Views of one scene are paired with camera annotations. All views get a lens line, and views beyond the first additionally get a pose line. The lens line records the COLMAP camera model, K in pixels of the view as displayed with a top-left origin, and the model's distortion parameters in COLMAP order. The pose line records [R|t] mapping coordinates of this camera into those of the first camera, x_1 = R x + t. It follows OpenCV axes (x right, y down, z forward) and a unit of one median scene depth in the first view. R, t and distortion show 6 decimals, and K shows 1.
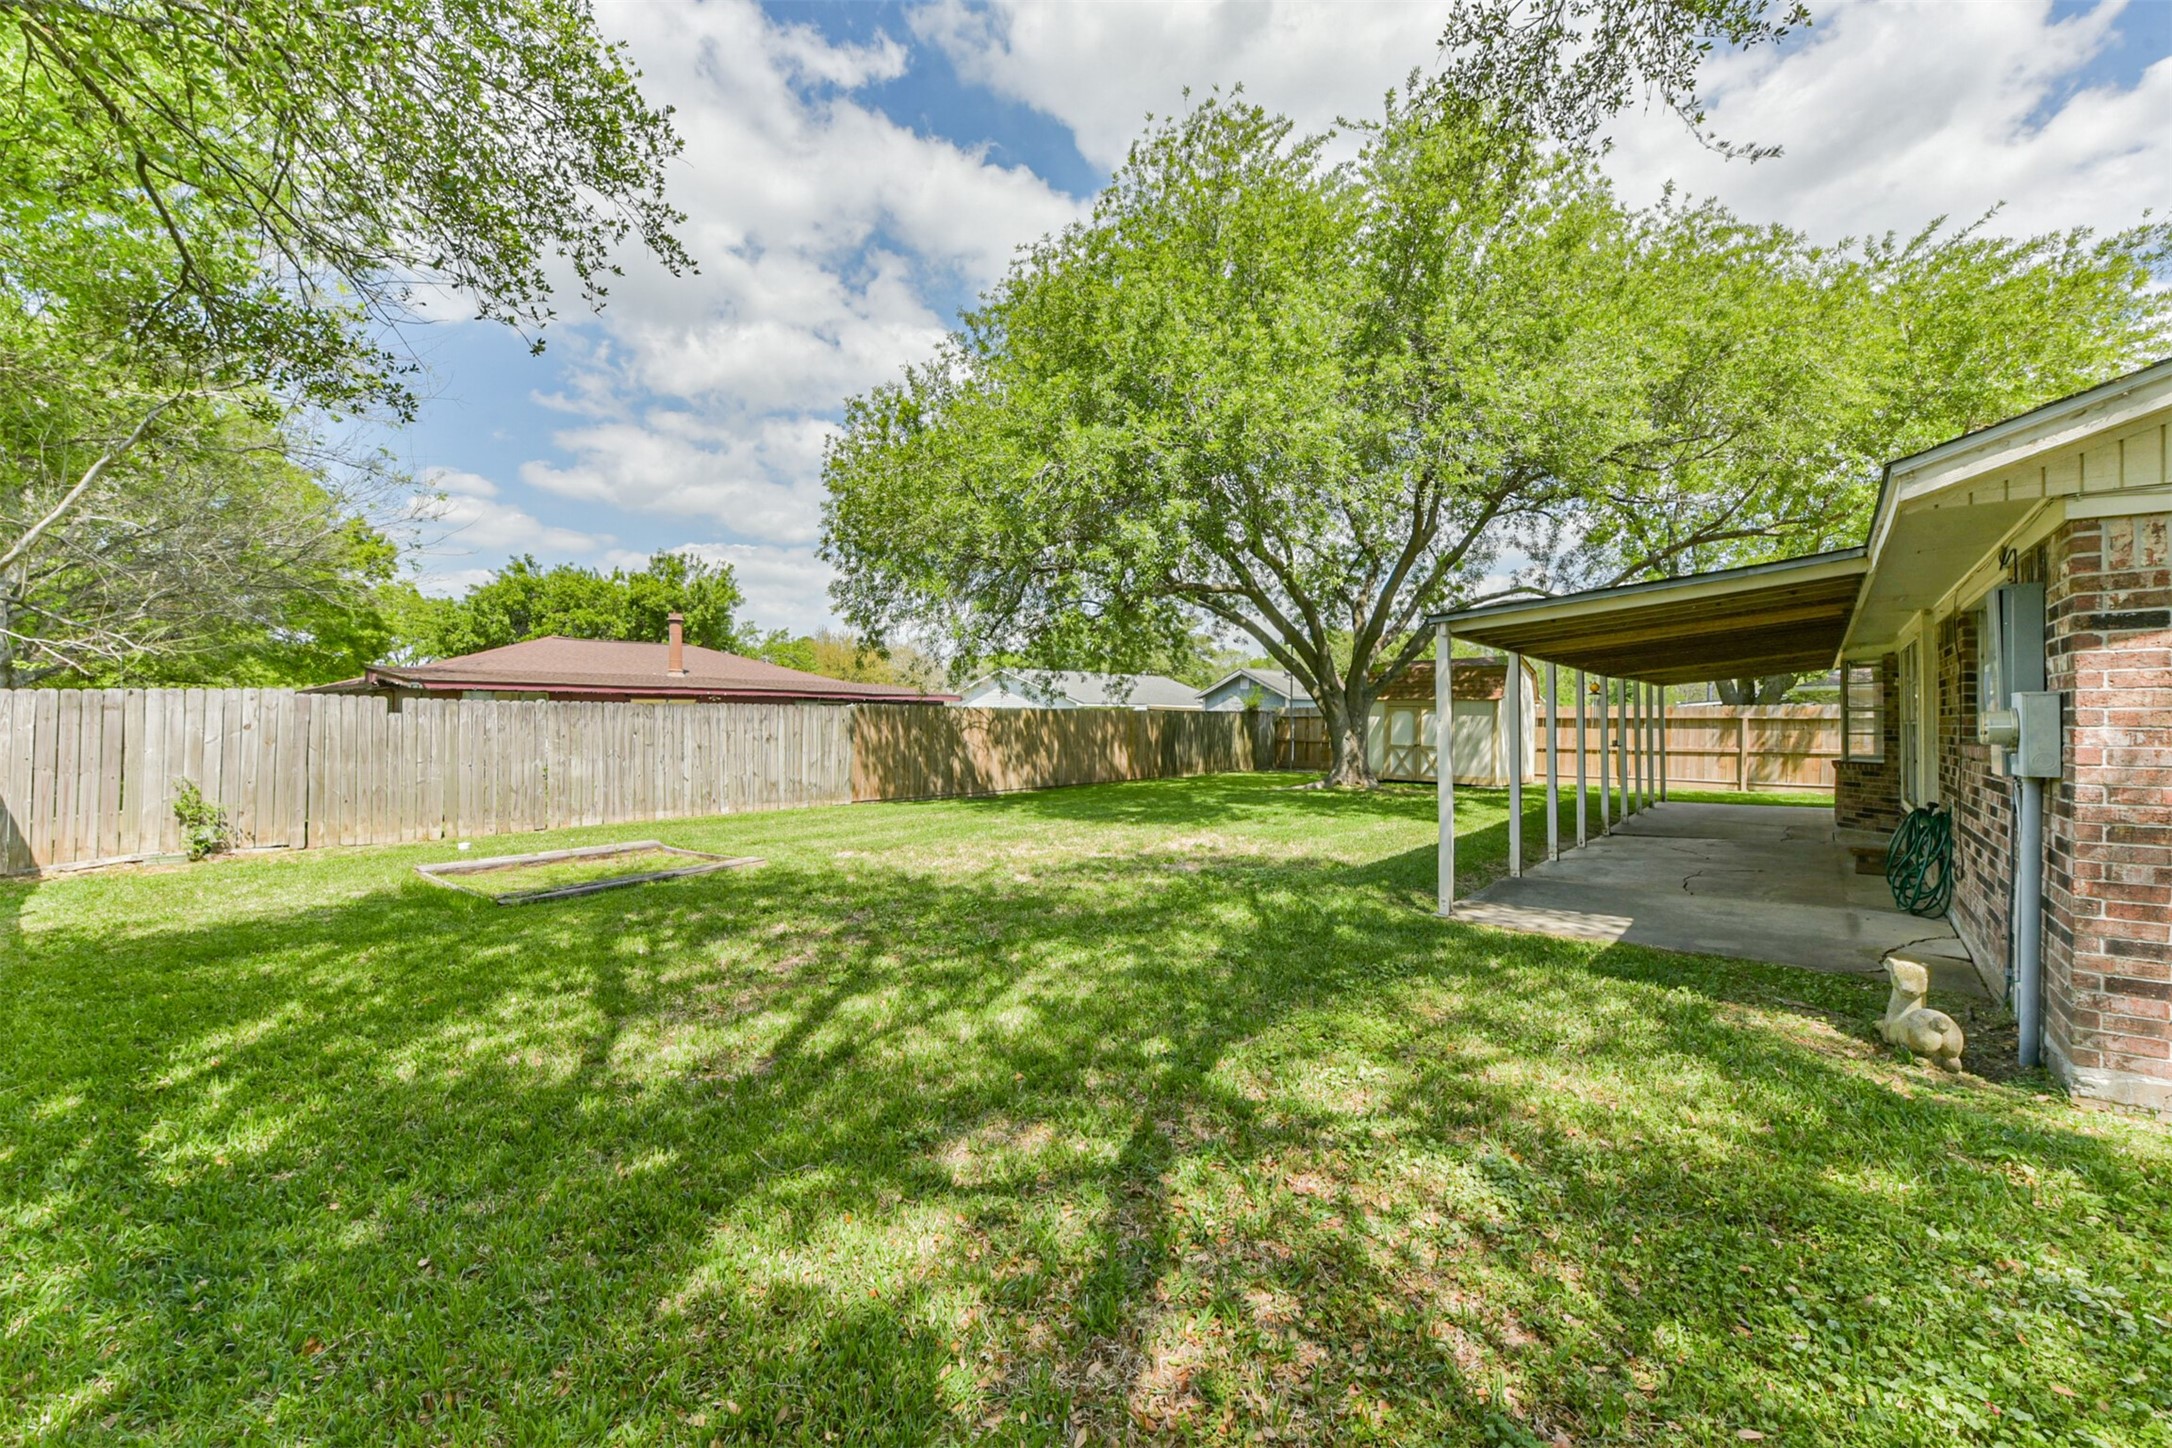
lens RADIAL K [[882.6, 0, 1086.0], [0, 882.6, 724.0], [0, 0, 1]] dist [0.000457, -0.000009]
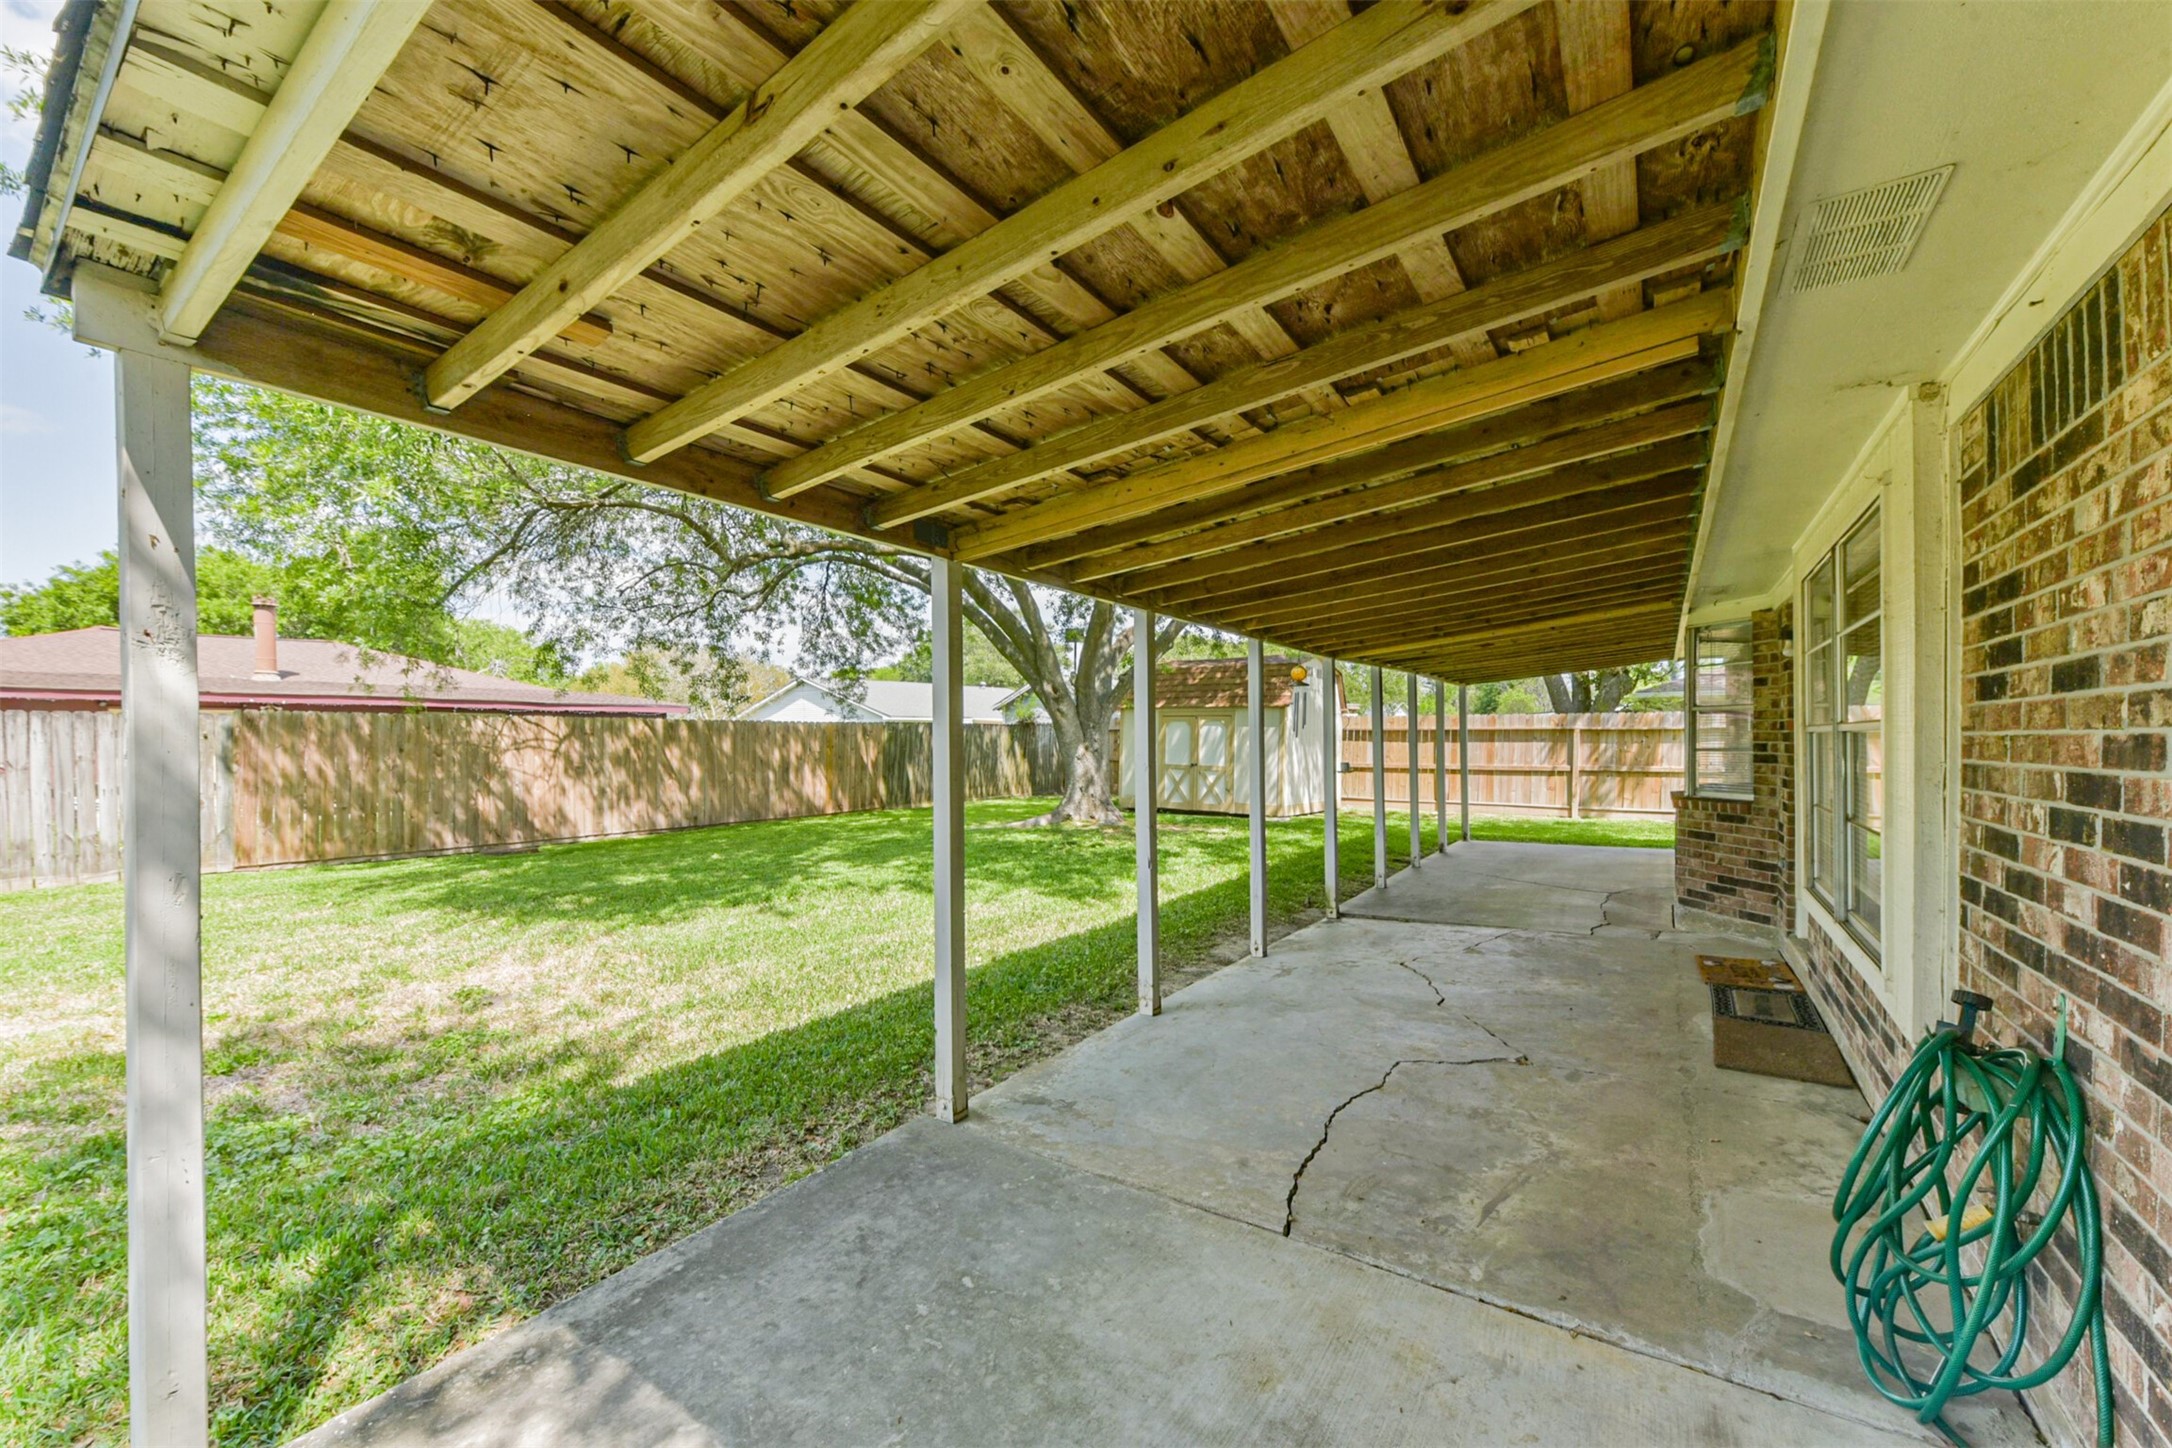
lens RADIAL K [[882.4, 0, 1086.0], [0, 882.4, 724.0], [0, 0, 1]] dist [0.025088, -0.000108]
pose [[0.993291, -0.004917, 0.115533, 0.196689], [0.006877, 0.999839, -0.016573, -0.000472], [-0.115433, 0.017256, 0.993165, 0.229136]]
